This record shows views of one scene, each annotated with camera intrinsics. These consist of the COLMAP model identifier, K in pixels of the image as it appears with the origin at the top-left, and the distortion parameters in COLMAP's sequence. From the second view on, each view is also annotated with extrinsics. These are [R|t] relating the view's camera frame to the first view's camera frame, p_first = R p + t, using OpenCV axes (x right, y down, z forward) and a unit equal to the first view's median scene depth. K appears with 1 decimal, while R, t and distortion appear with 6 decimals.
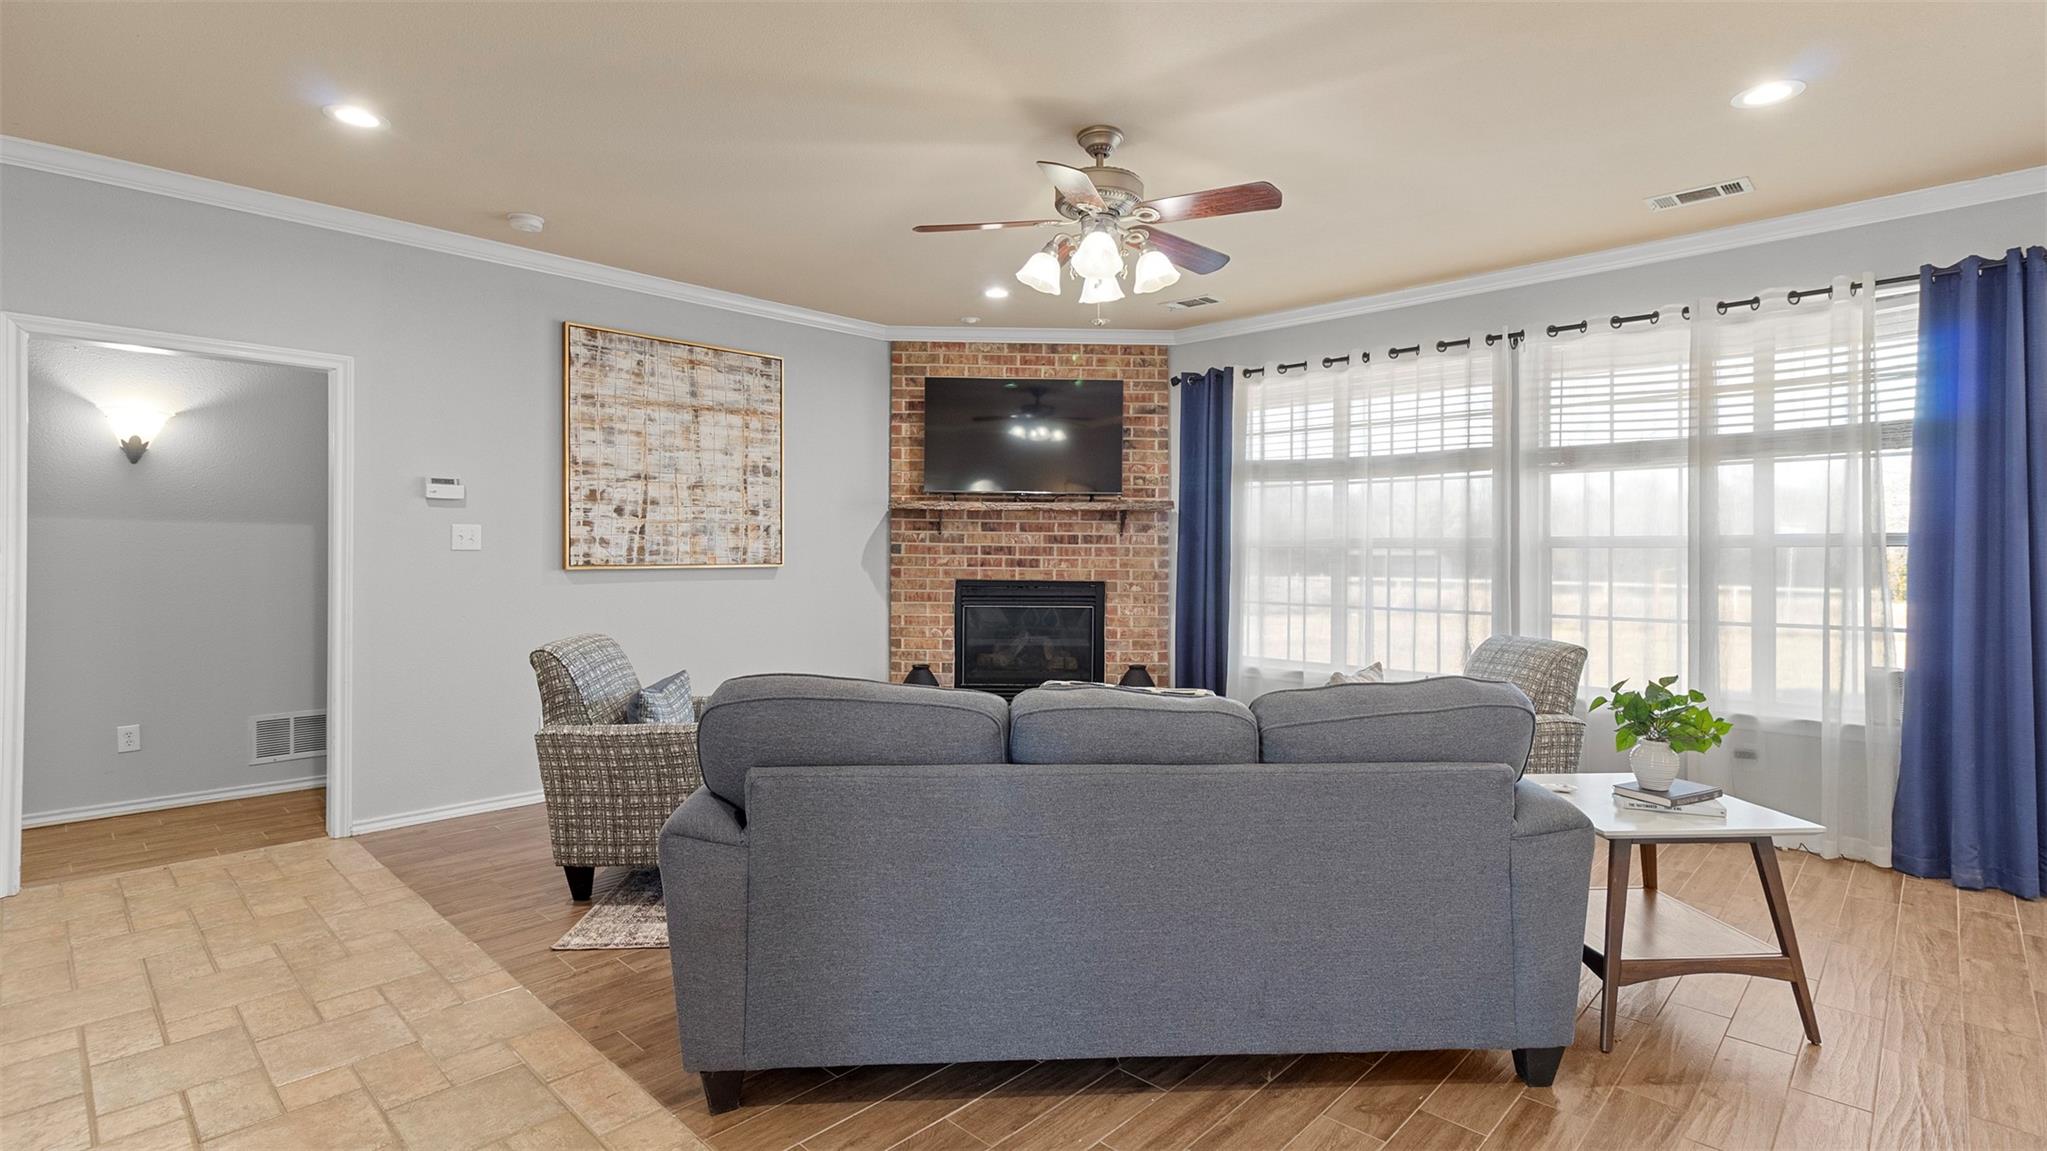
lens RADIAL K [[949.4, 0, 1026.3], [0, 949.4, 558.8], [0, 0, 1]] dist [-0.004757, -0.000095]
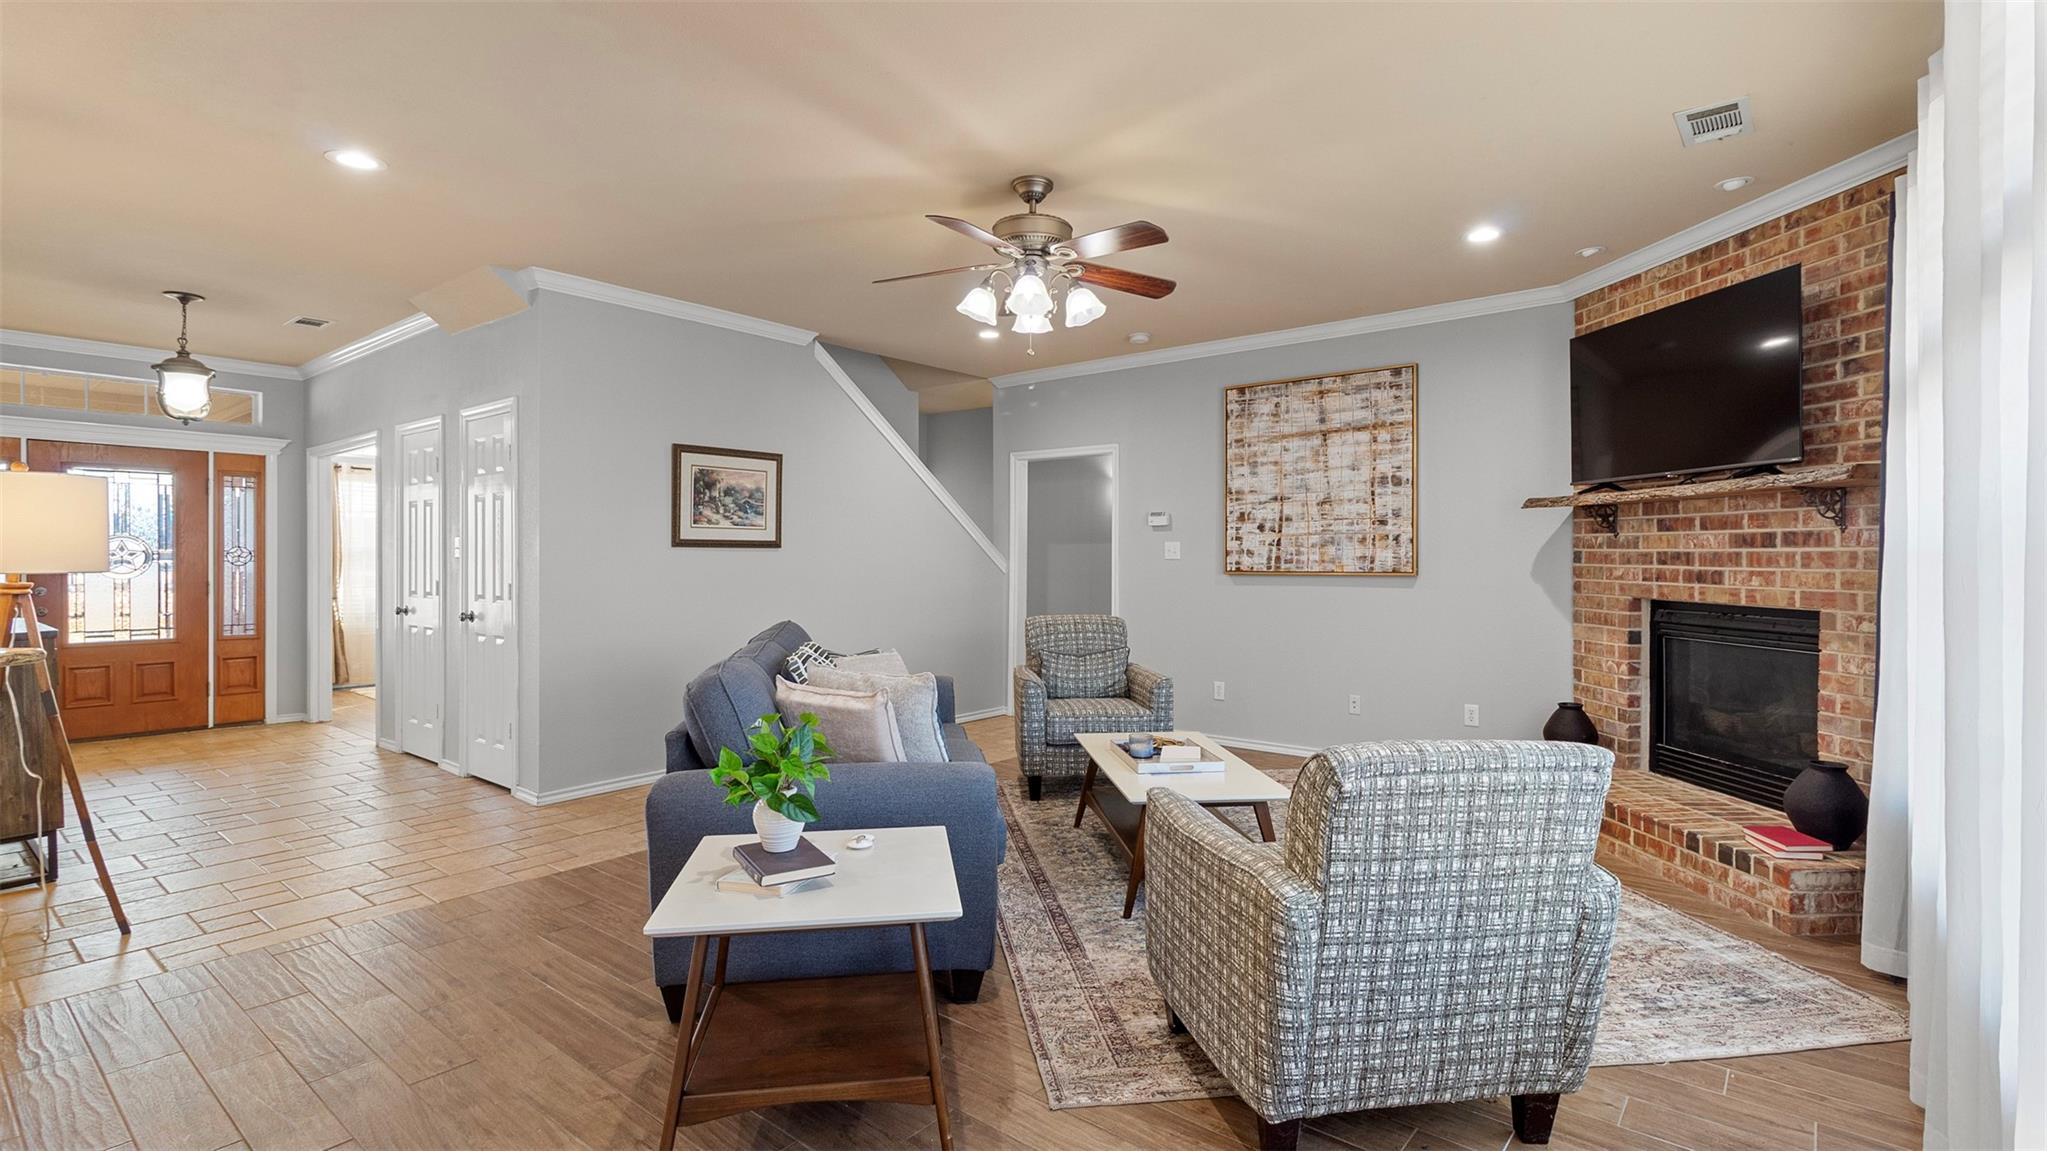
lens RADIAL K [[949.4, 0, 1028.5], [0, 949.4, 570.6], [0, 0, 1]] dist [-0.004757, -0.000095]
pose [[0.072439, 0.008207, -0.997339, 0.711141], [-0.009923, 0.999923, 0.007508, -0.000484], [0.997323, 0.009353, 0.072515, 0.543974]]
